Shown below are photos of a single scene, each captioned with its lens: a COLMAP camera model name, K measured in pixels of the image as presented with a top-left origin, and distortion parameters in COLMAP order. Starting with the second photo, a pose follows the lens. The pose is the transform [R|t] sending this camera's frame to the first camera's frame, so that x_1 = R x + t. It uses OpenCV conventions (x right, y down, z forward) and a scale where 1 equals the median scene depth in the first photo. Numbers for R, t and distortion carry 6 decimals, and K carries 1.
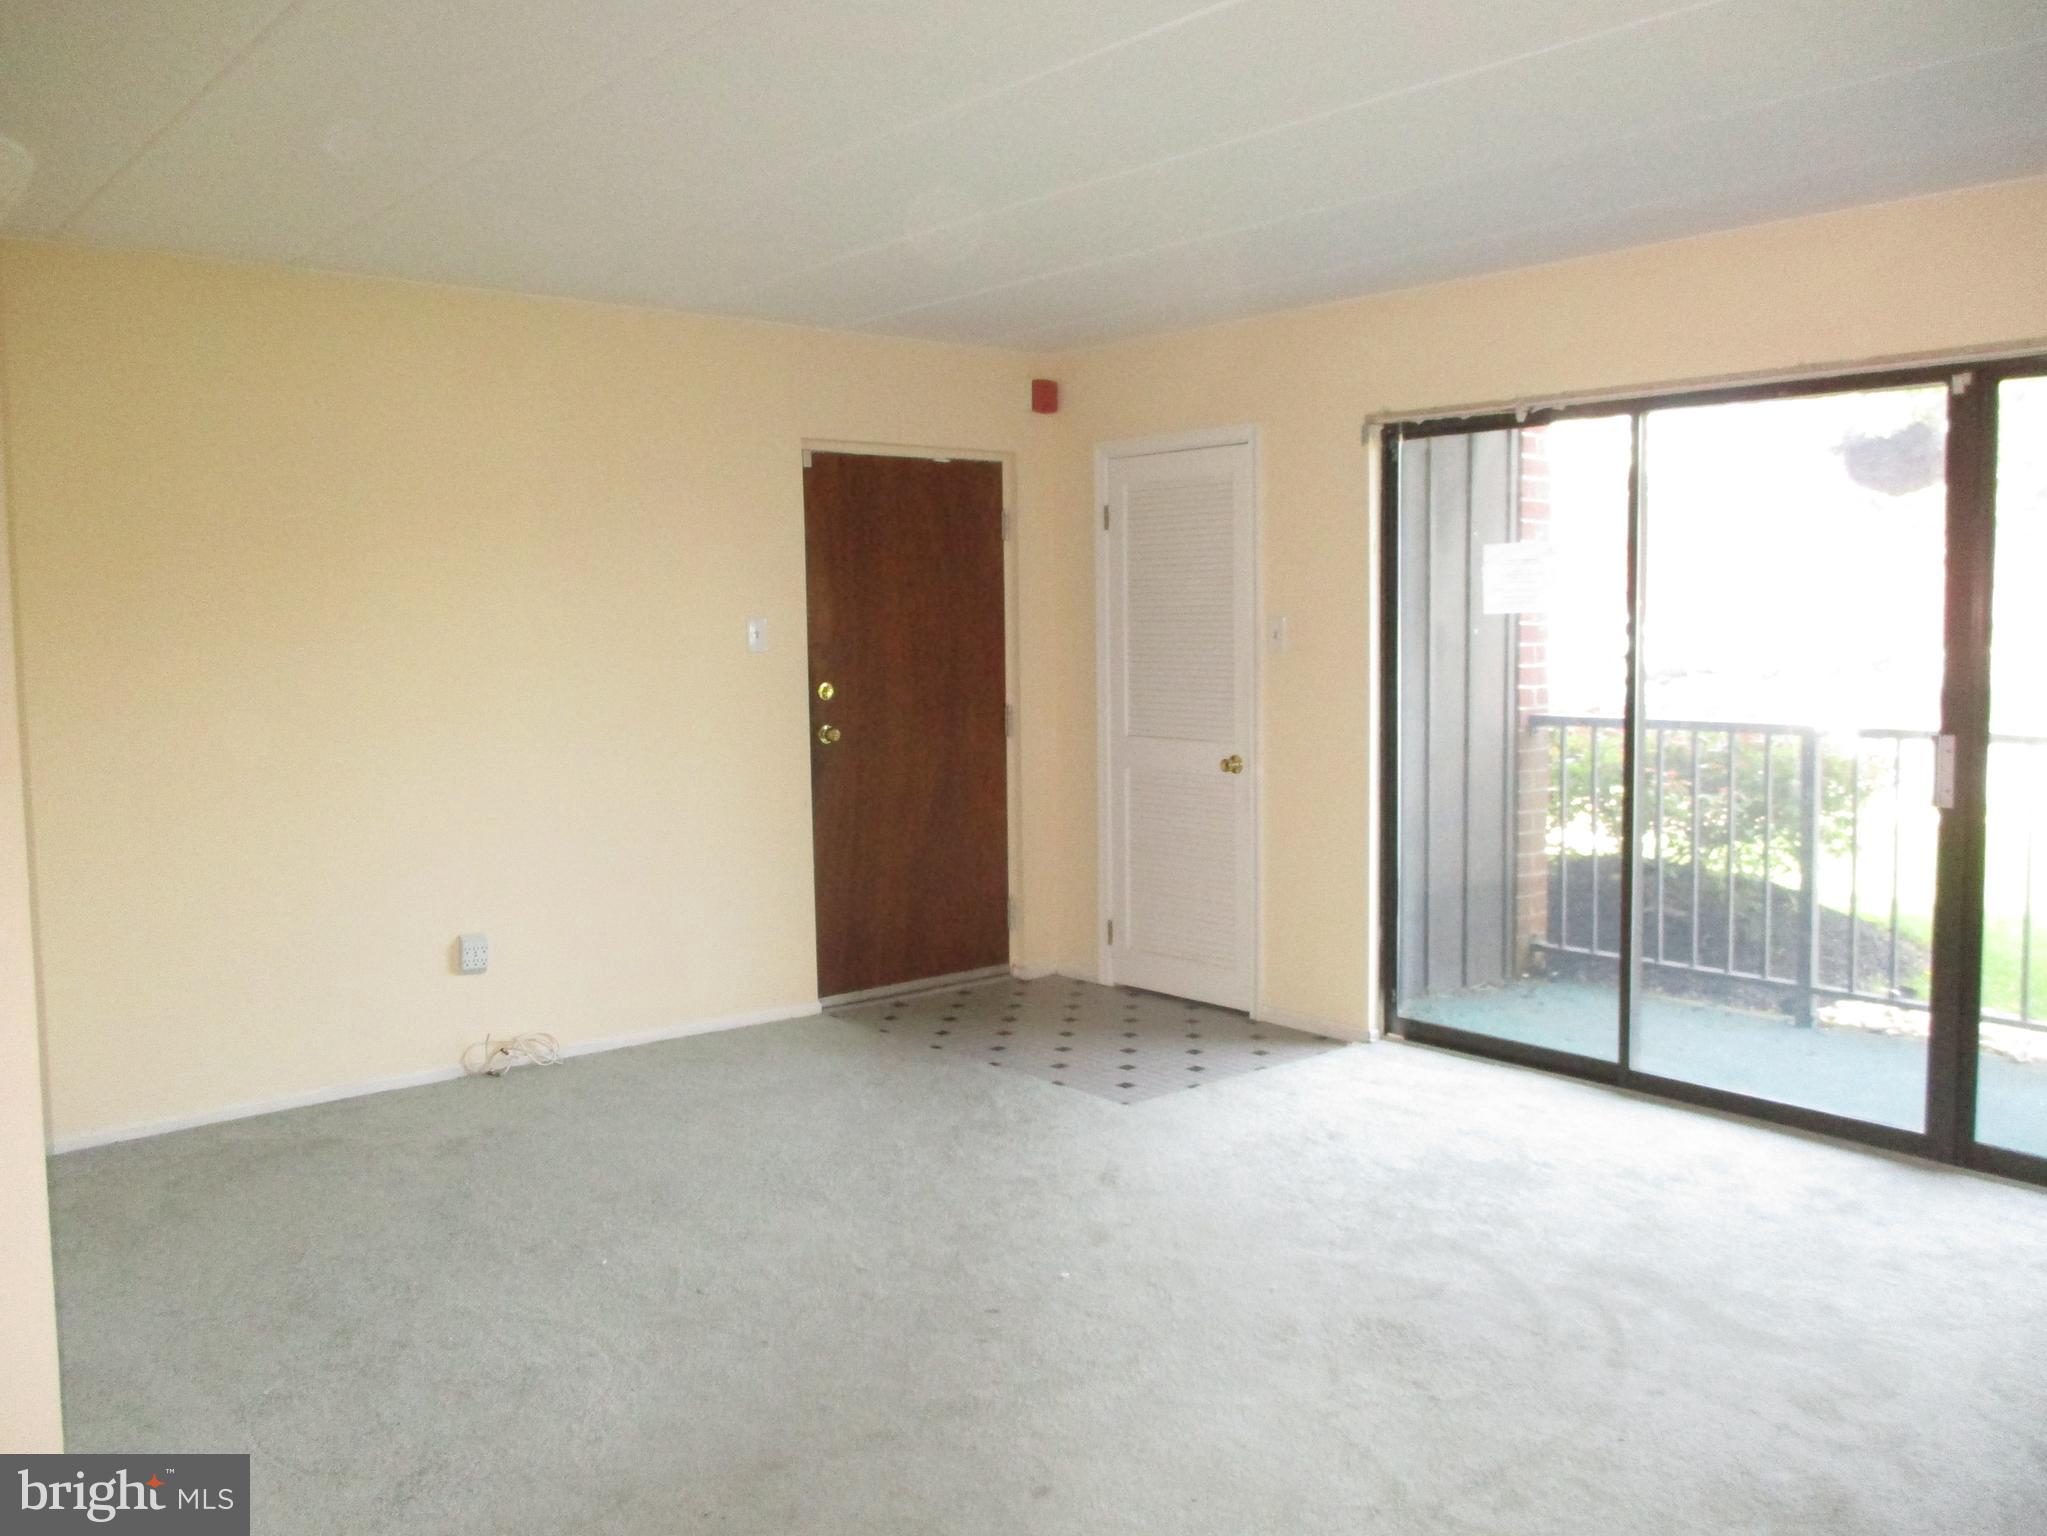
lens RADIAL K [[1711.9, 0, 1023.5], [0, 1711.9, 732.1], [0, 0, 1]] dist [-0.029378, 0.013465]
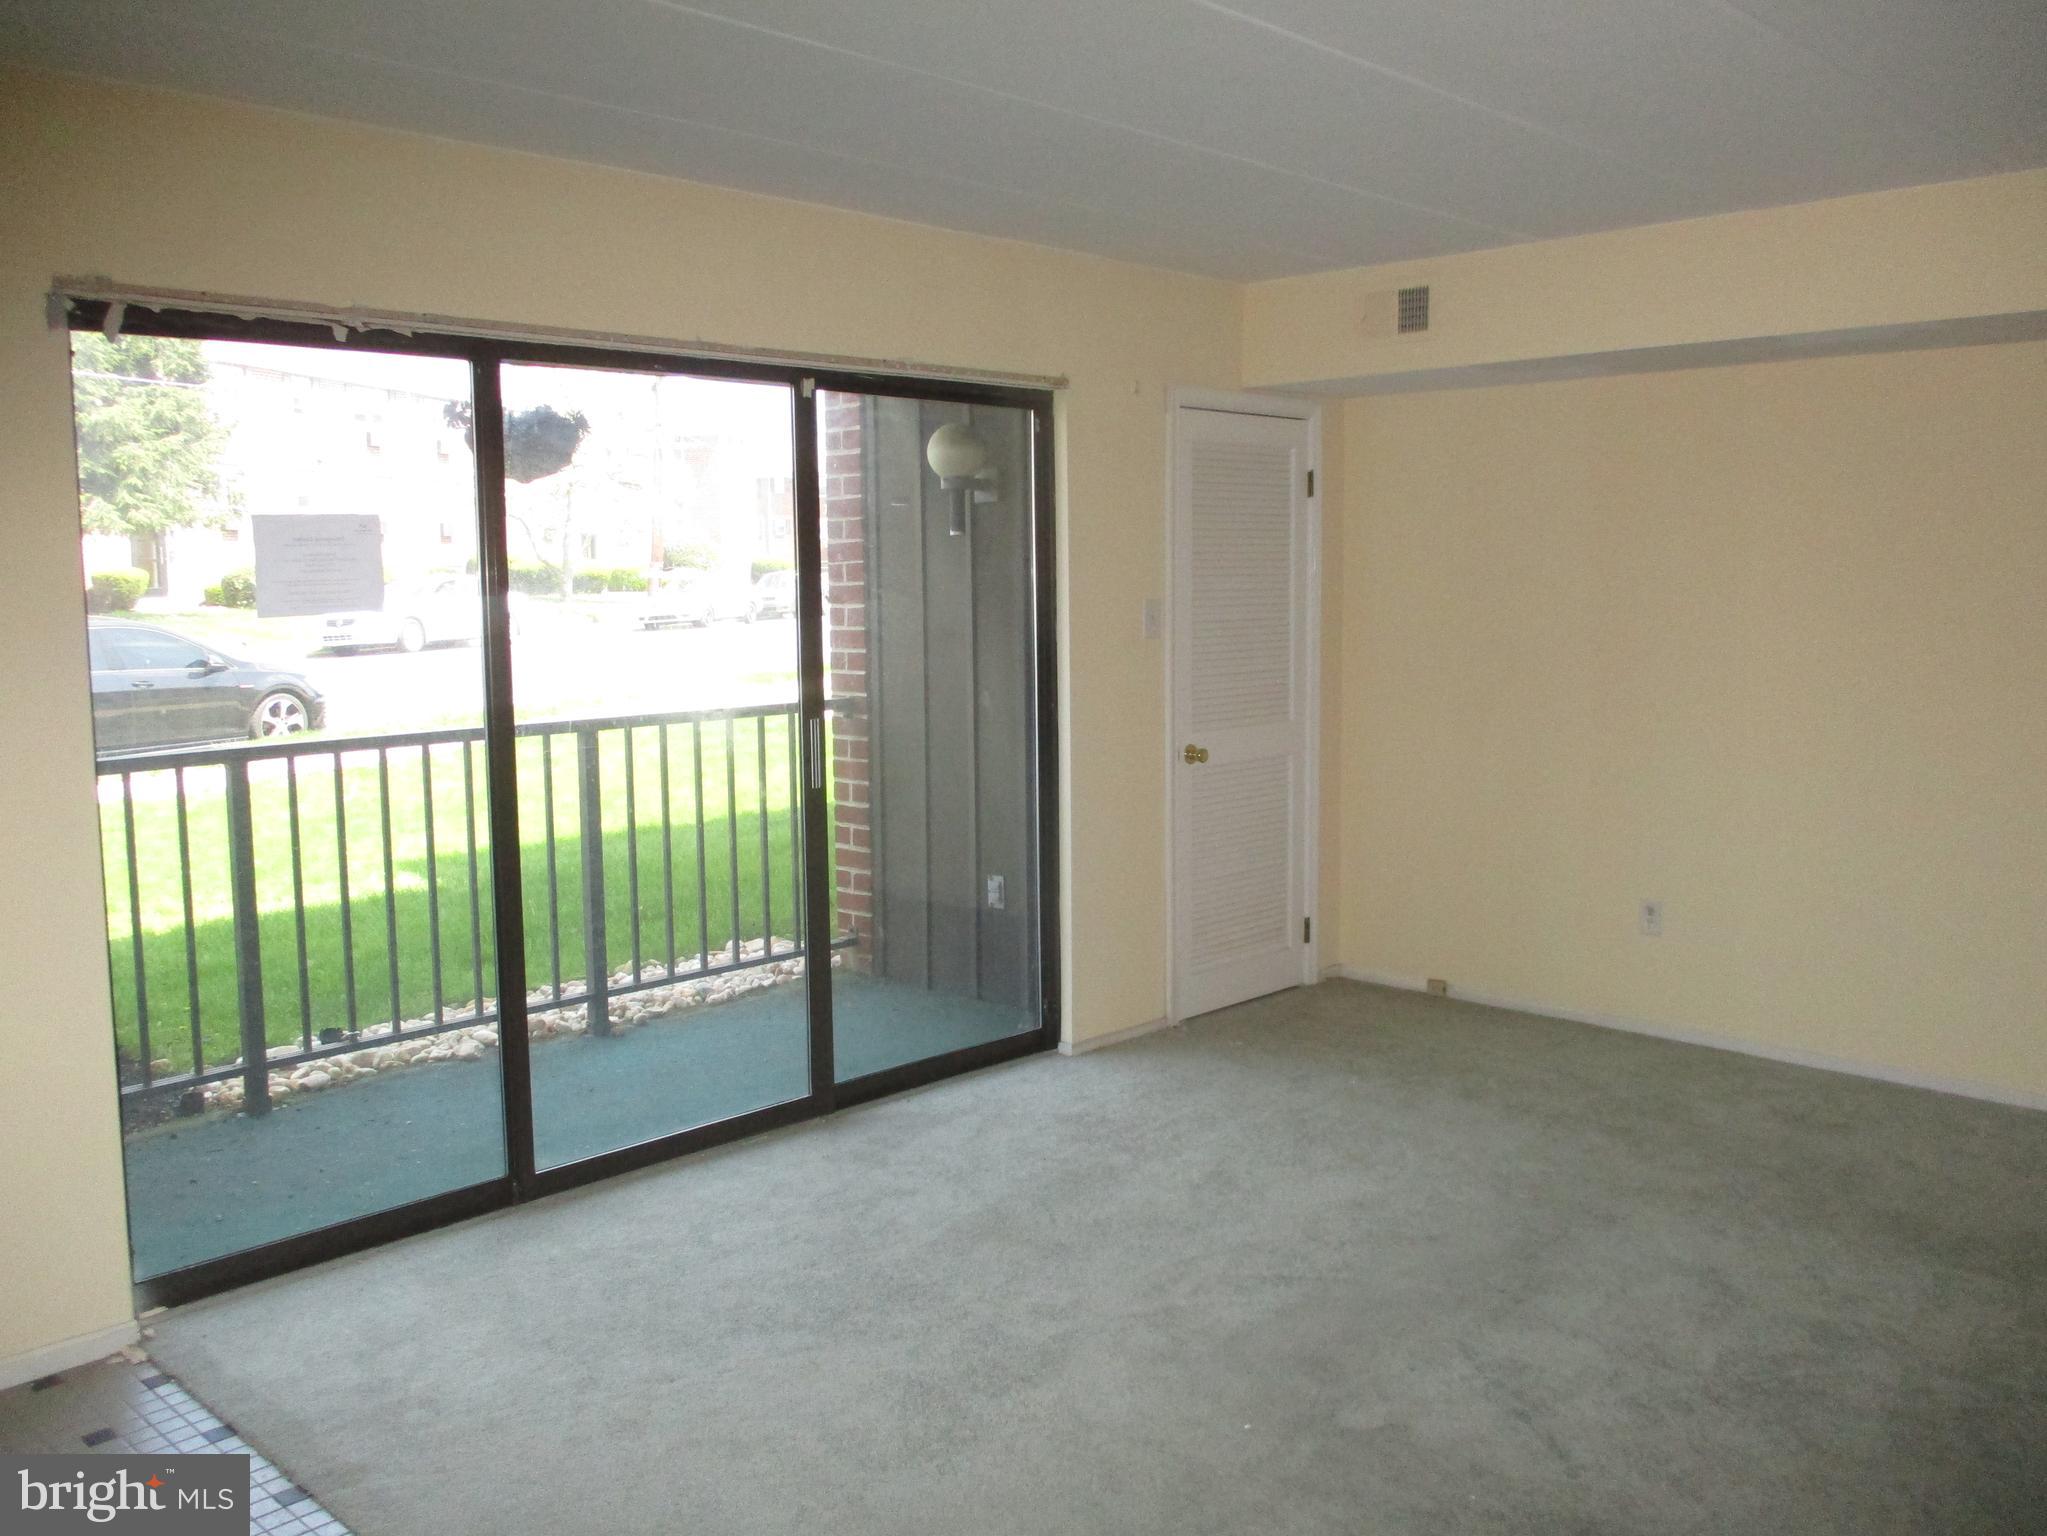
lens RADIAL K [[1648.4, 0, 1022.5], [0, 1648.4, 736.3], [0, 0, 1]] dist [-0.013222, -0.010726]
pose [[-0.072291, -0.104820, 0.991860, -0.367778], [0.070519, 0.991436, 0.109915, -0.069801], [-0.994887, 0.077891, -0.064280, 0.707419]]
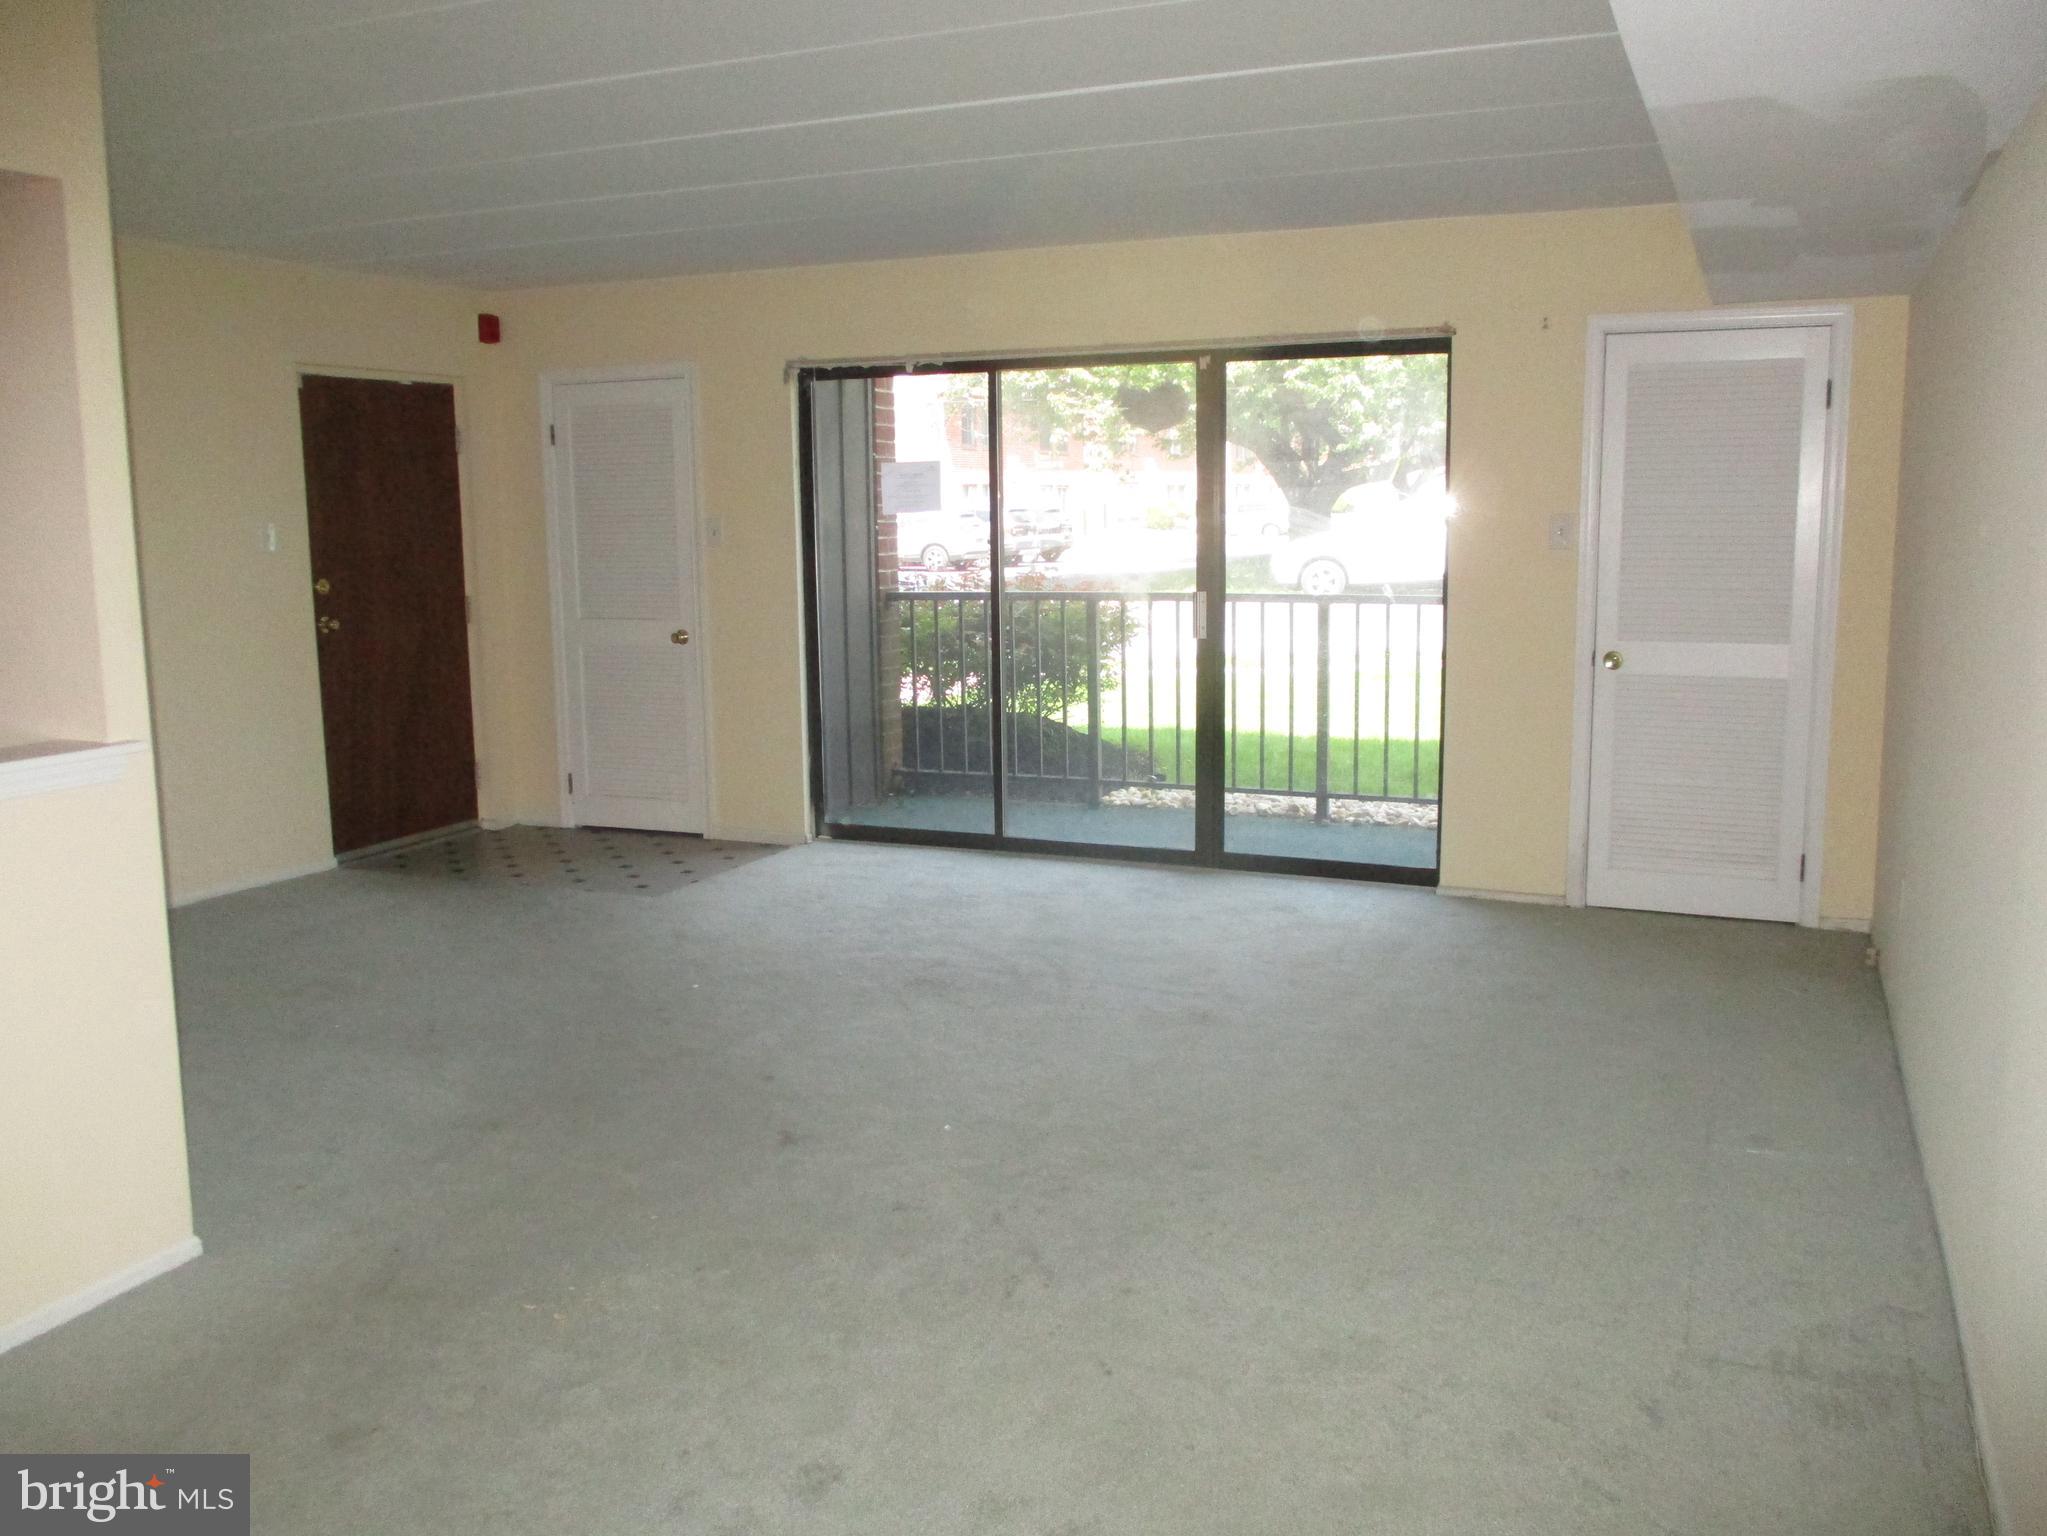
lens RADIAL K [[1711.9, 0, 1023.5], [0, 1711.9, 732.1], [0, 0, 1]] dist [-0.029378, 0.013465]
pose [[0.895764, -0.061463, 0.440260, -0.222881], [0.035483, 0.997121, 0.067010, 0.014398], [-0.443111, -0.044403, 0.895367, -0.247774]]
